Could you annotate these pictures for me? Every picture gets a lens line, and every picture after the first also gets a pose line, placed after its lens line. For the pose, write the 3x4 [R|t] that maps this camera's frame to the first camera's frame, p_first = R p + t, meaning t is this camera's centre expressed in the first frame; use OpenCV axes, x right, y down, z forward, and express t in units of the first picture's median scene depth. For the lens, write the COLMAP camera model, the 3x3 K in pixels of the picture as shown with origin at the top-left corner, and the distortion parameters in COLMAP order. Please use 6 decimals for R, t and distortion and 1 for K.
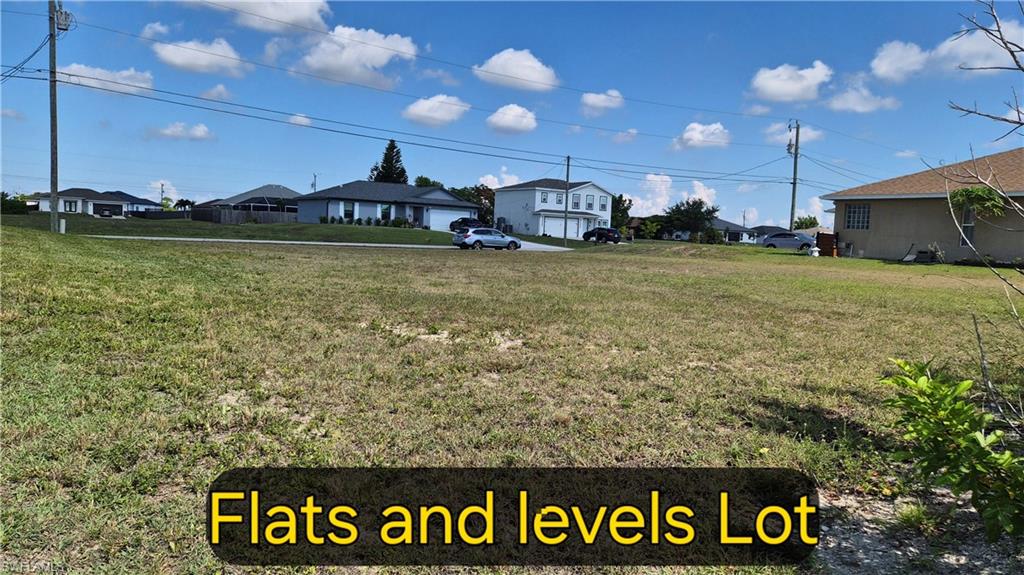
lens RADIAL K [[688.0, 0, 511.6], [0, 688.0, 286.5], [0, 0, 1]] dist [-0.013444, -0.006100]
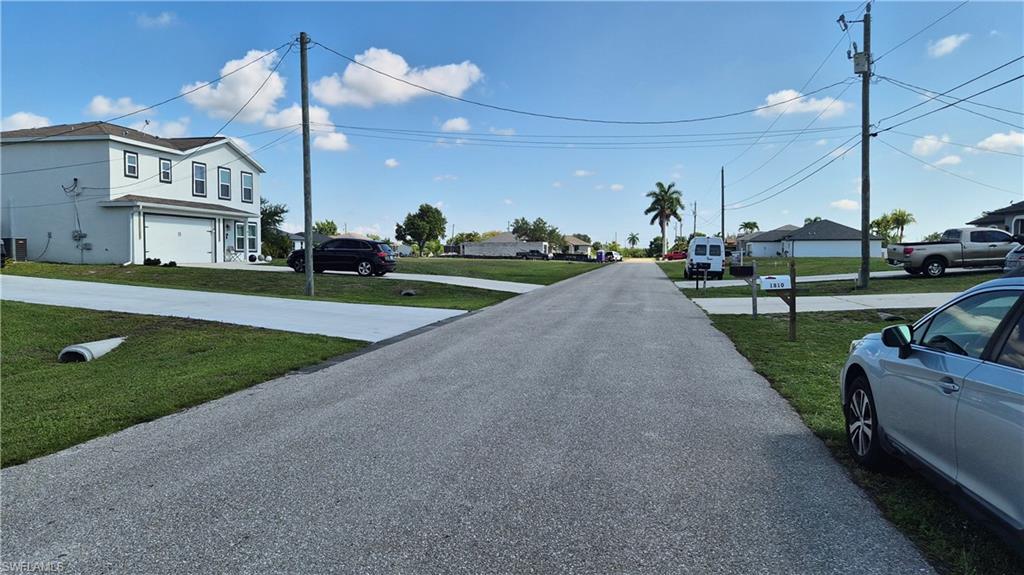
lens RADIAL K [[688.0, 0, 511.0], [0, 688.0, 285.8], [0, 0, 1]] dist [-0.013444, -0.006100]
pose [[0.754218, -0.066006, 0.653298, -0.046342], [0.068316, 0.997423, 0.021906, -0.054685], [-0.653060, 0.028109, 0.756784, 0.565022]]
